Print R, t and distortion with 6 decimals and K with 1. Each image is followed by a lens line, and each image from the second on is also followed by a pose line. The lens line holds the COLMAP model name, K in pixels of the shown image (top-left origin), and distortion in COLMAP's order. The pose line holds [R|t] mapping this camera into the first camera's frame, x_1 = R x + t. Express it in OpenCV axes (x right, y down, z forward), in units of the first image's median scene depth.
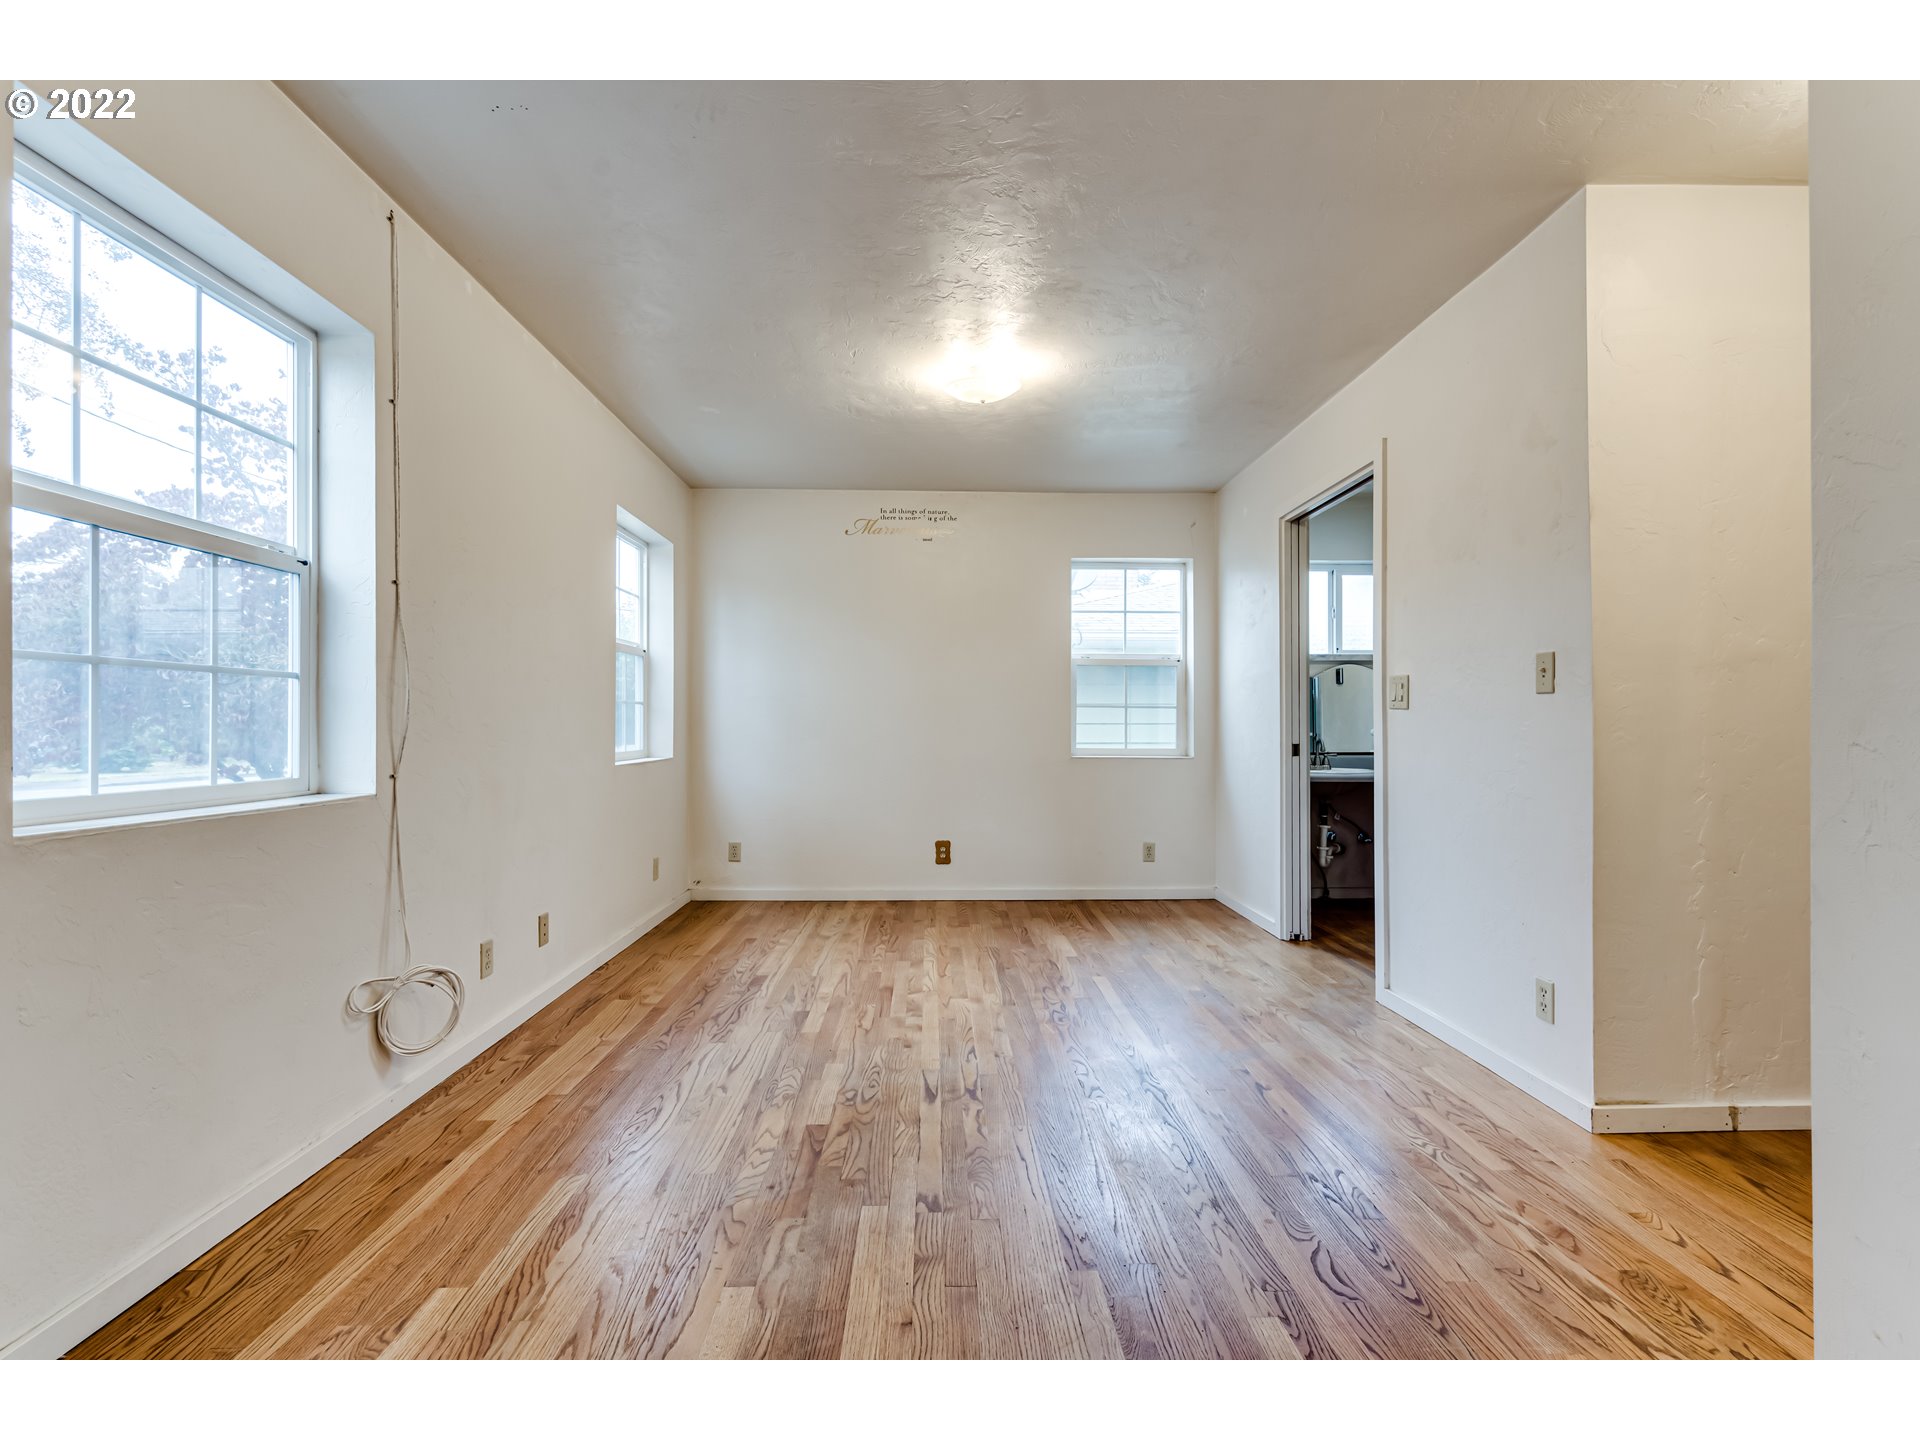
lens RADIAL K [[884.7, 0, 960.6], [0, 884.7, 723.5], [0, 0, 1]] dist [-0.005174, 0.002666]
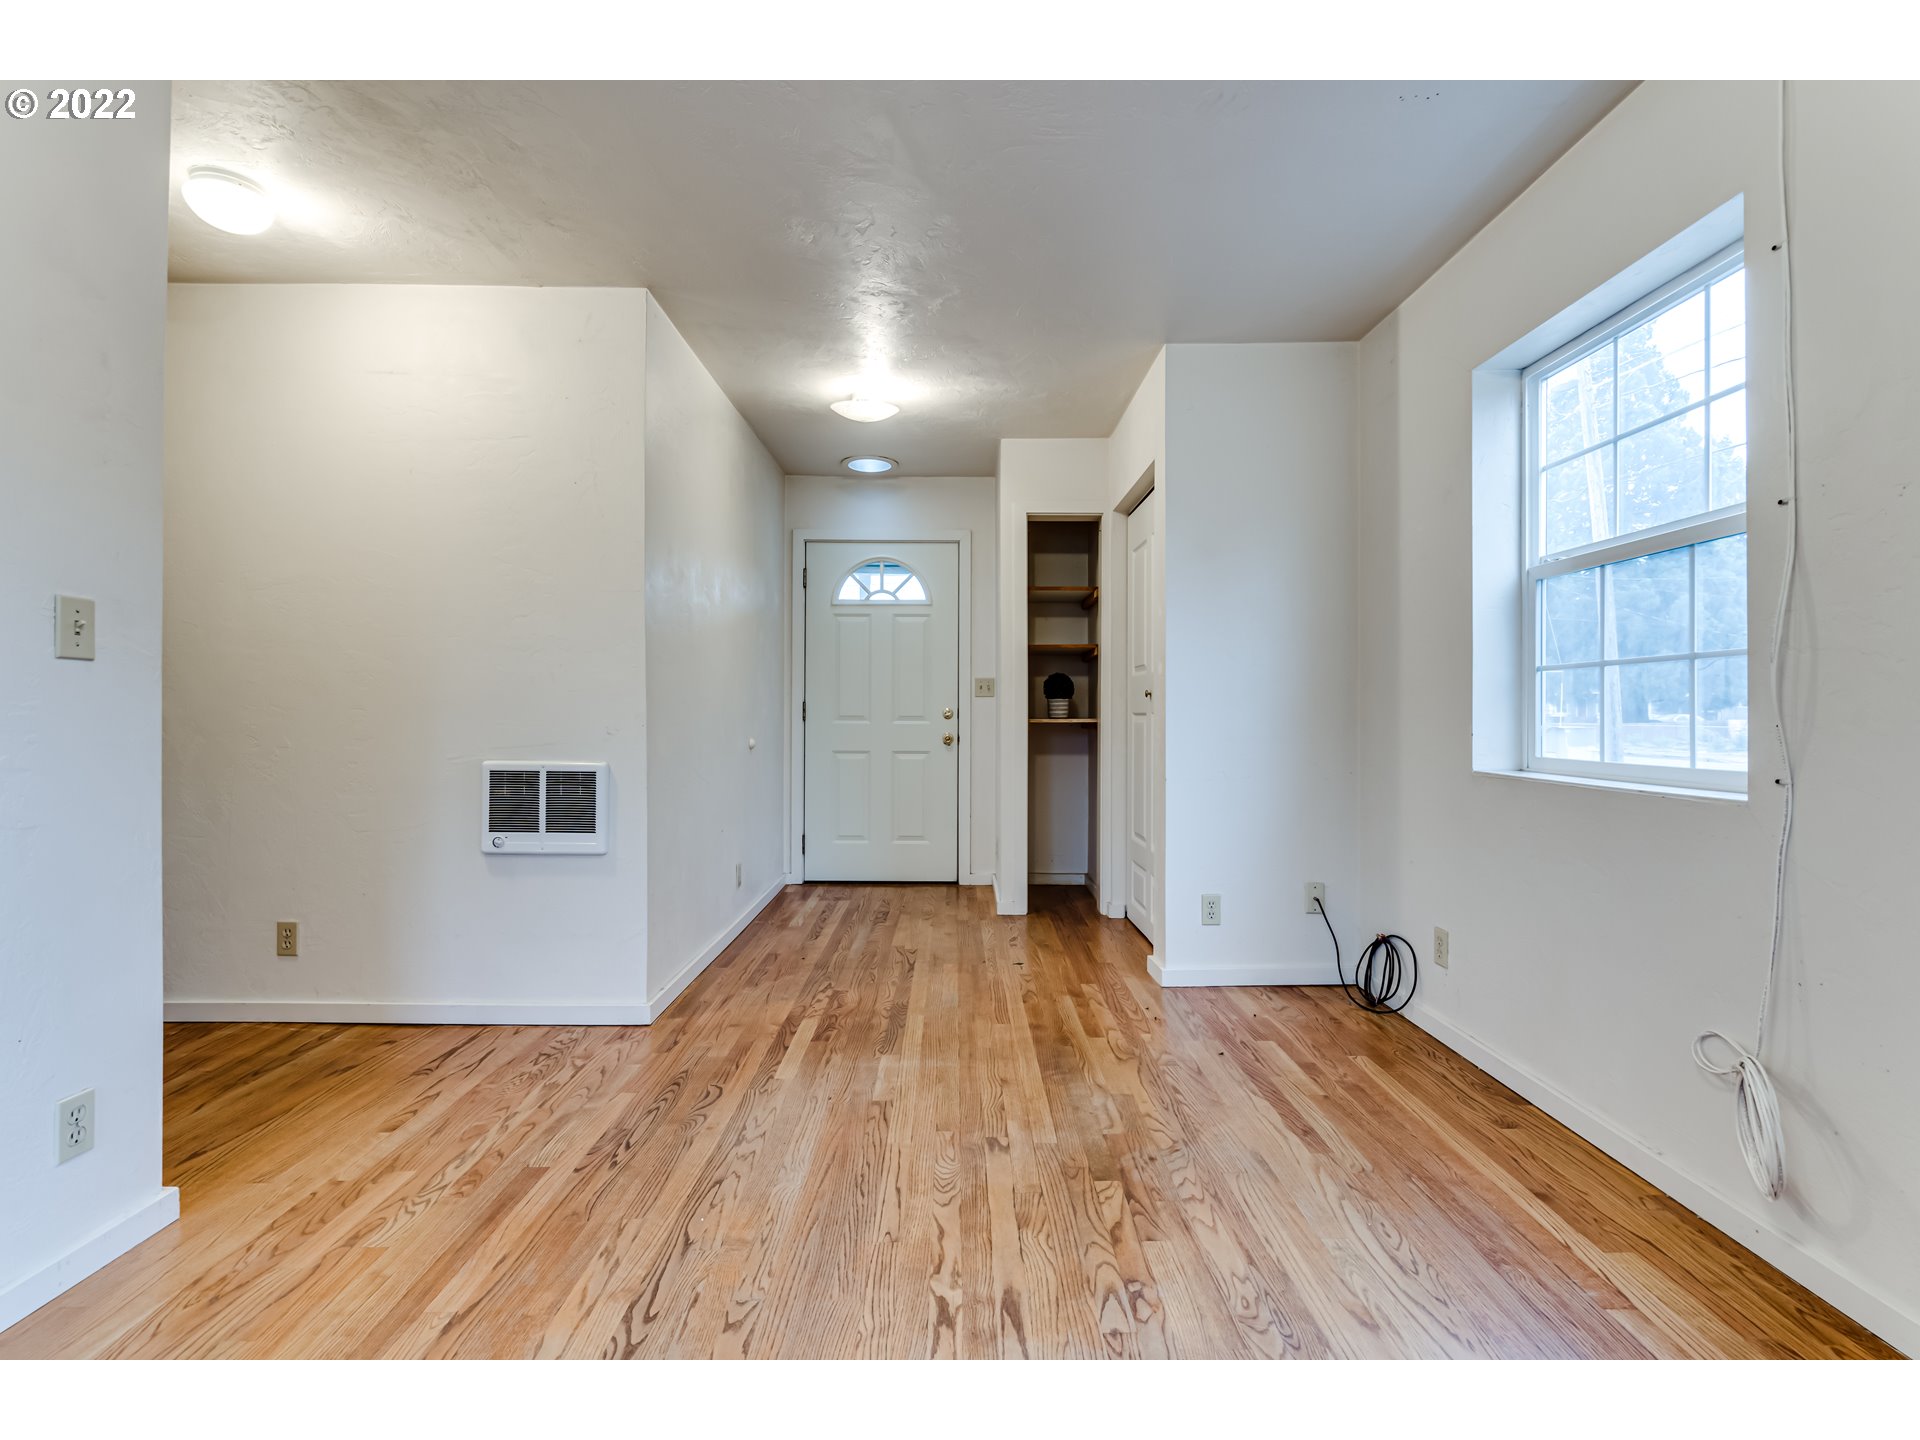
lens RADIAL K [[884.7, 0, 947.4], [0, 884.7, 715.4], [0, 0, 1]] dist [-0.005174, 0.002666]
pose [[-0.999133, 0.000188, 0.041633, -0.008139], [-0.000003, 0.999989, -0.004604, 0.005429], [-0.041633, -0.004600, -0.999122, 0.872540]]
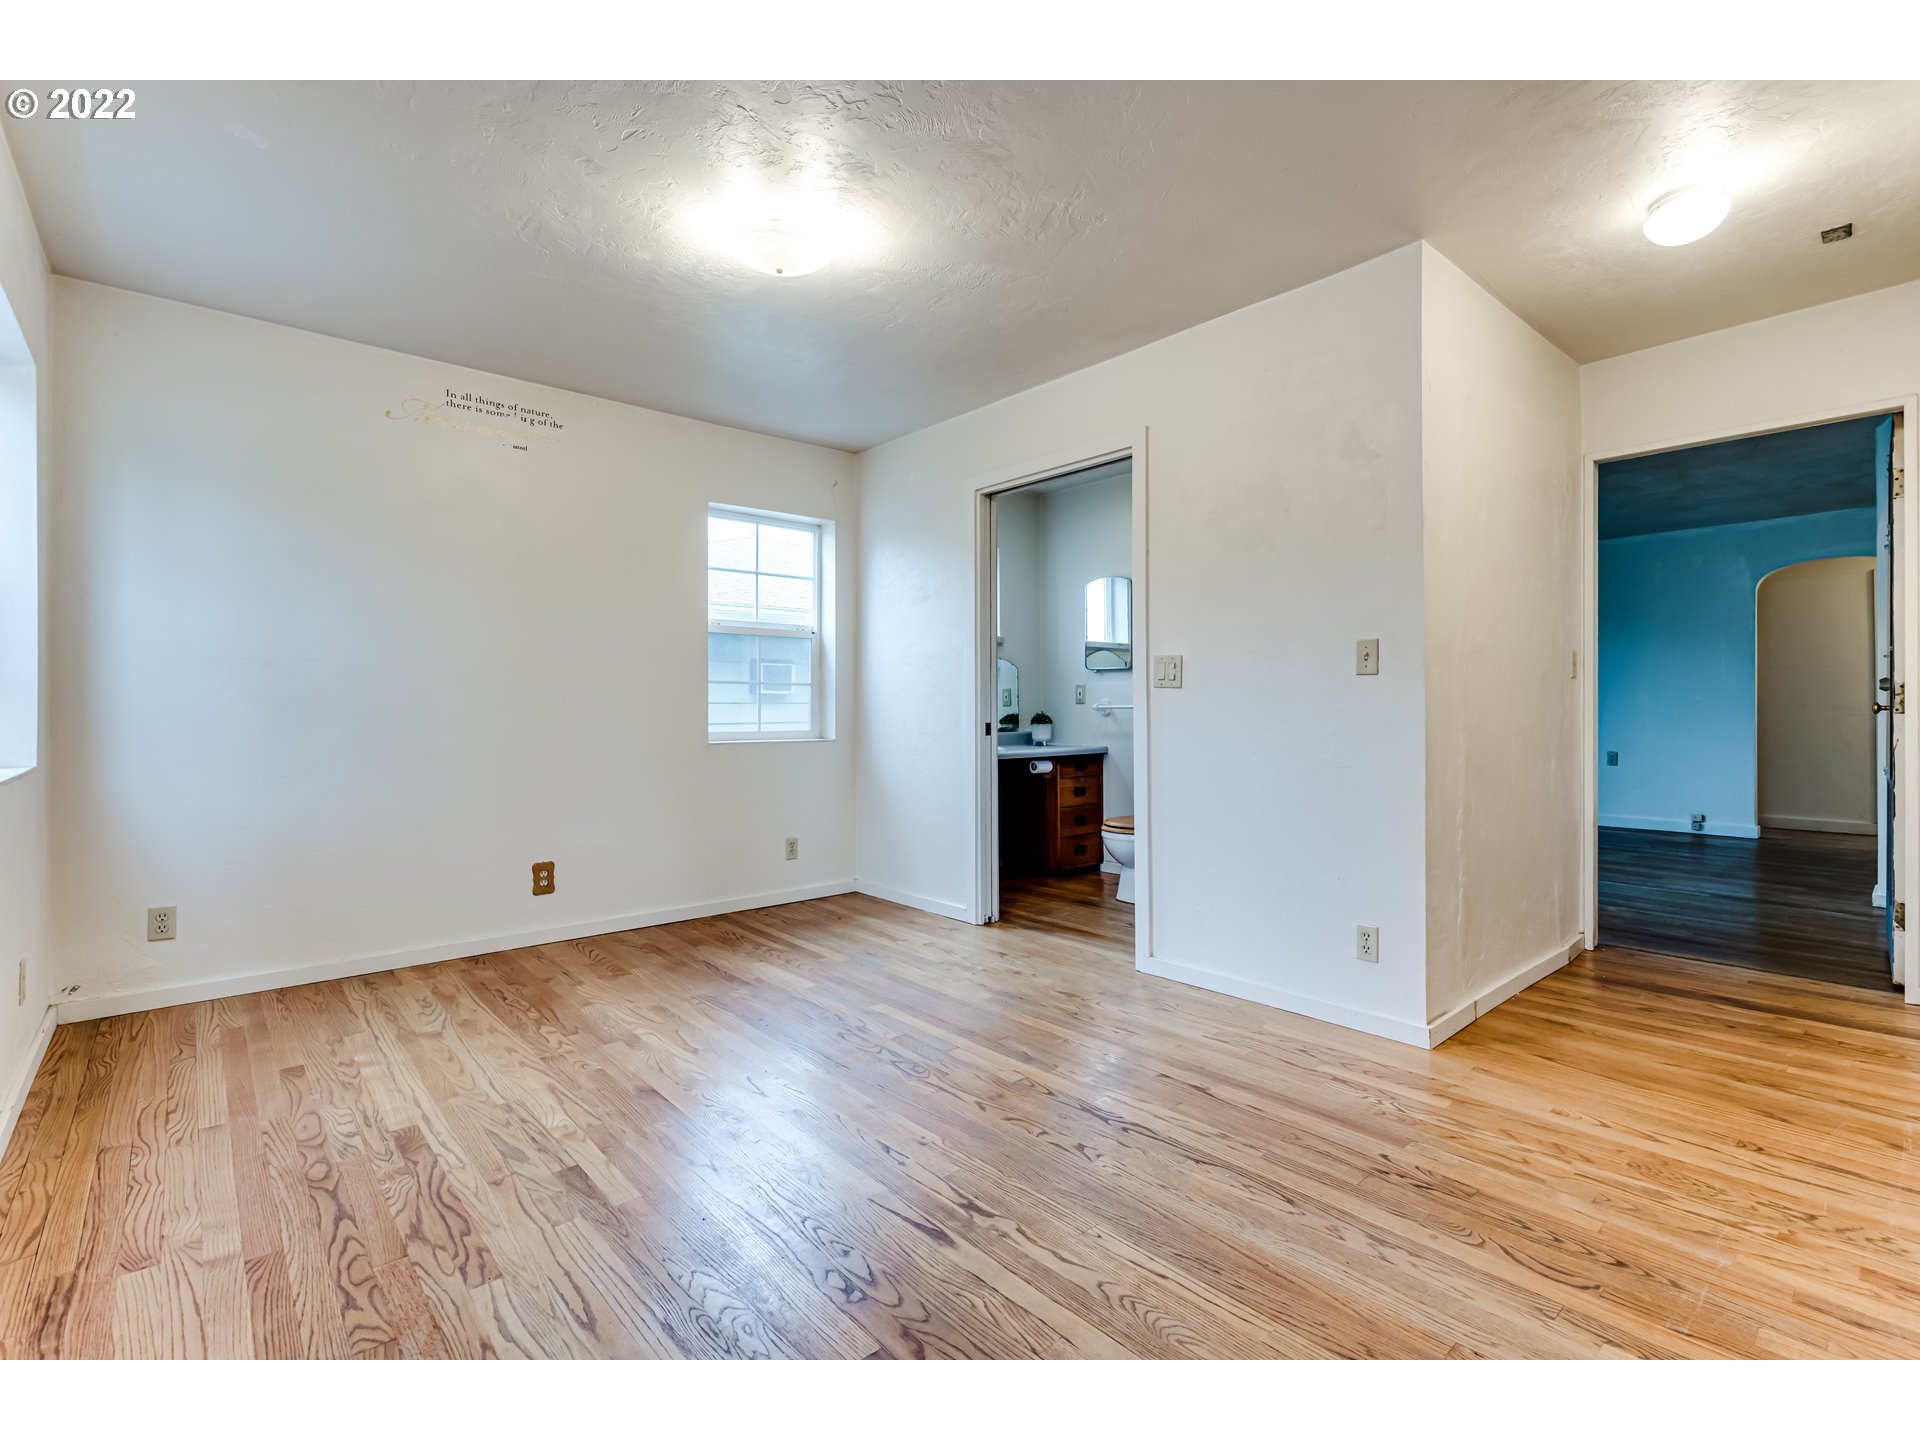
lens RADIAL K [[884.7, 0, 976.3], [0, 884.7, 710.1], [0, 0, 1]] dist [-0.005174, 0.002666]
pose [[0.768337, -0.006256, 0.640015, -0.244651], [0.001511, 0.999967, 0.007960, 0.000756], [-0.640044, -0.005149, 0.768321, 0.239292]]
